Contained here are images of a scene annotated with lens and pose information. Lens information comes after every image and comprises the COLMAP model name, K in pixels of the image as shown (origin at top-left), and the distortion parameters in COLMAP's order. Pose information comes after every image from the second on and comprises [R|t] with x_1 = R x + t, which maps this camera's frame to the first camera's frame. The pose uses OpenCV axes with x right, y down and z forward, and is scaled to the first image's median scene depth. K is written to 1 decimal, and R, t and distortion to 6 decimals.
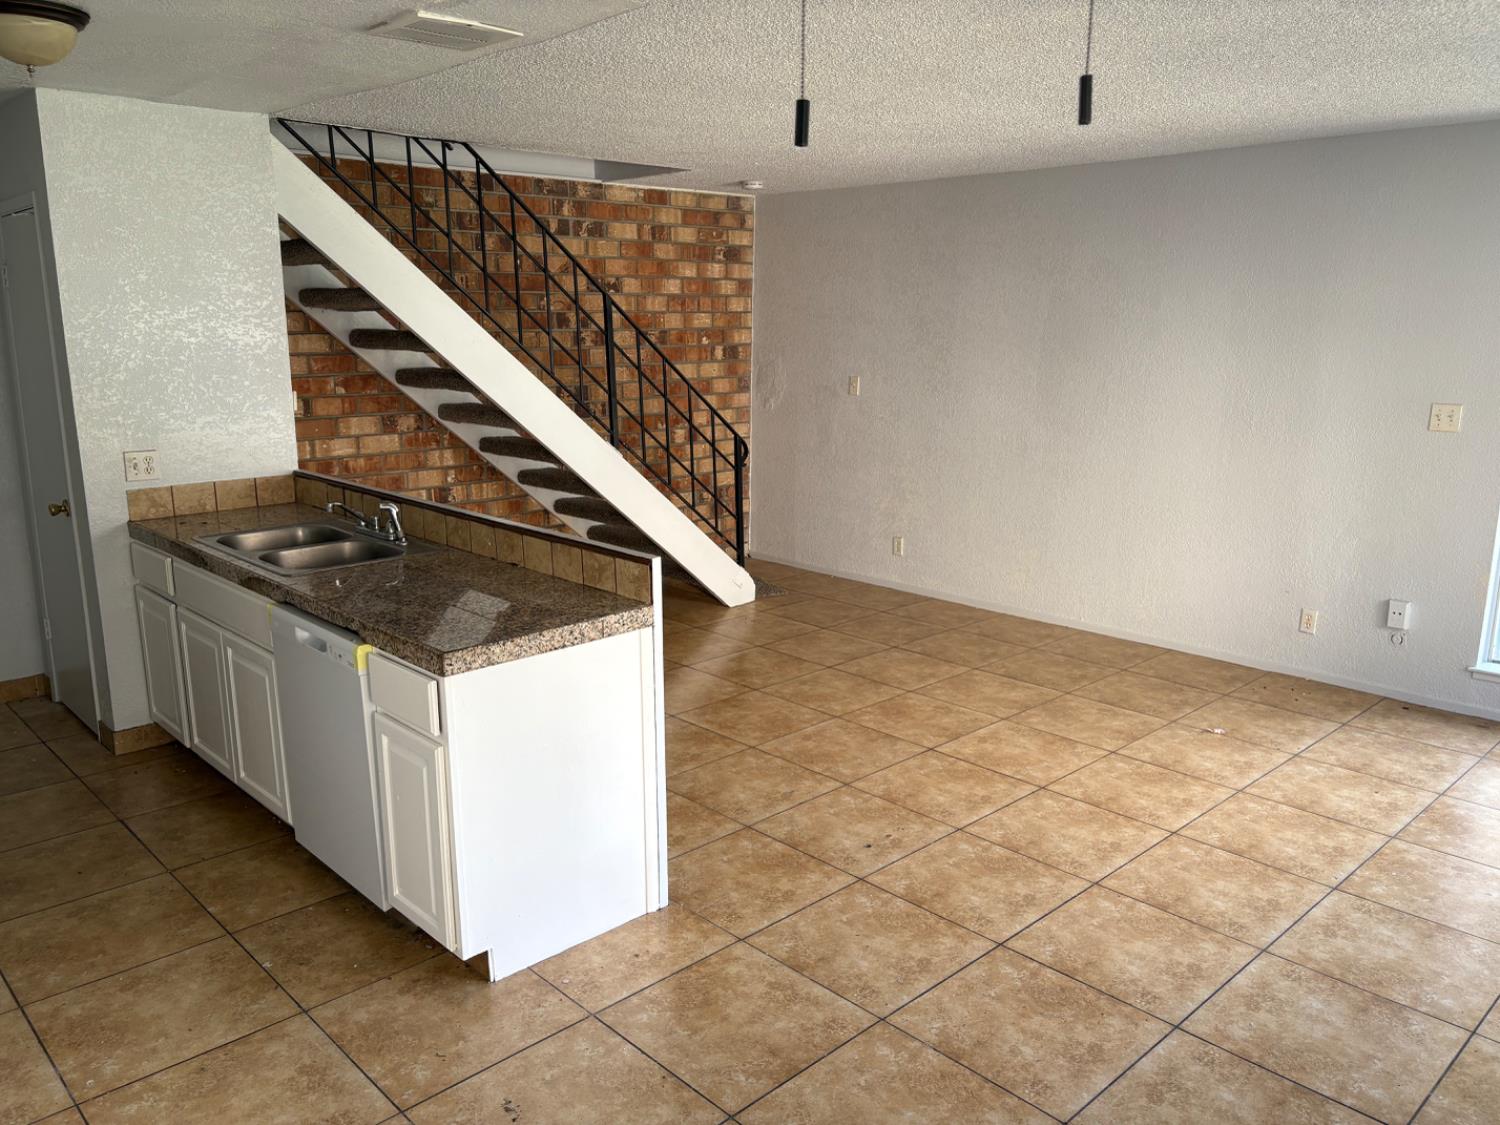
lens RADIAL K [[1137.0, 0, 750.1], [0, 1137.0, 563.7], [0, 0, 1]] dist [-0.000485, -0.005665]
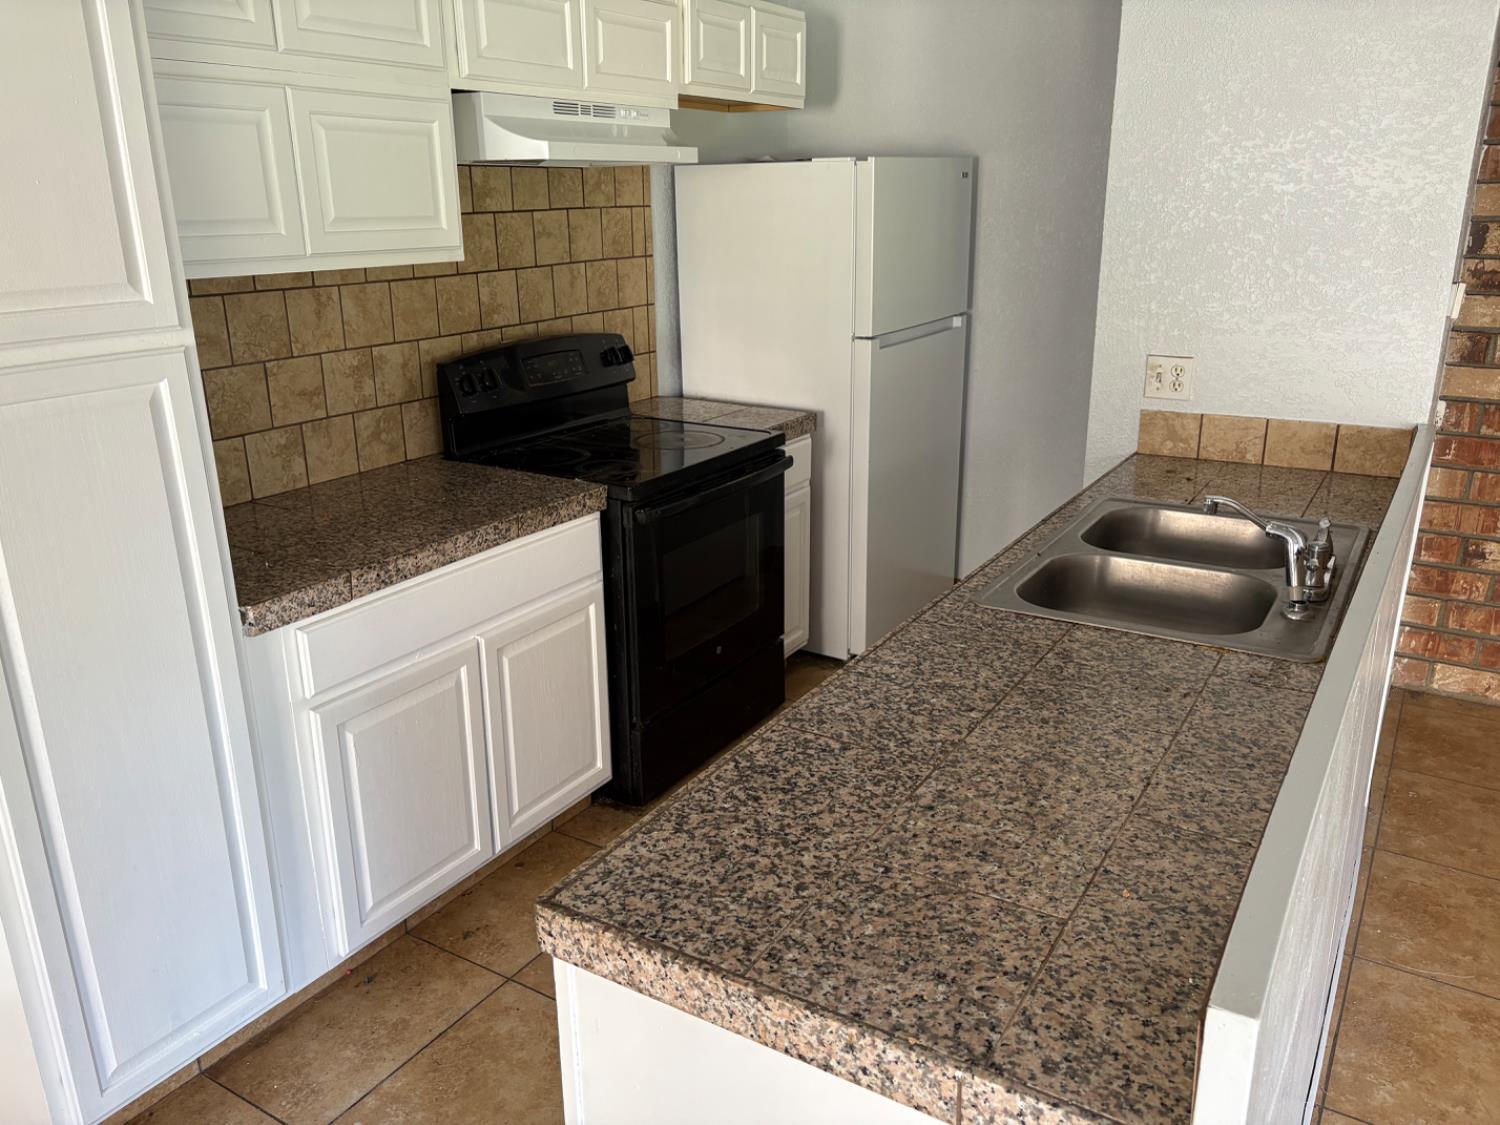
lens RADIAL K [[1137.0, 0, 748.1], [0, 1137.0, 562.8], [0, 0, 1]] dist [-0.000485, -0.005665]
pose [[0.243314, 0.289911, -0.925608, 0.068510], [-0.188794, 0.950190, 0.247983, -0.100328], [0.951397, 0.114412, 0.285928, 0.564876]]
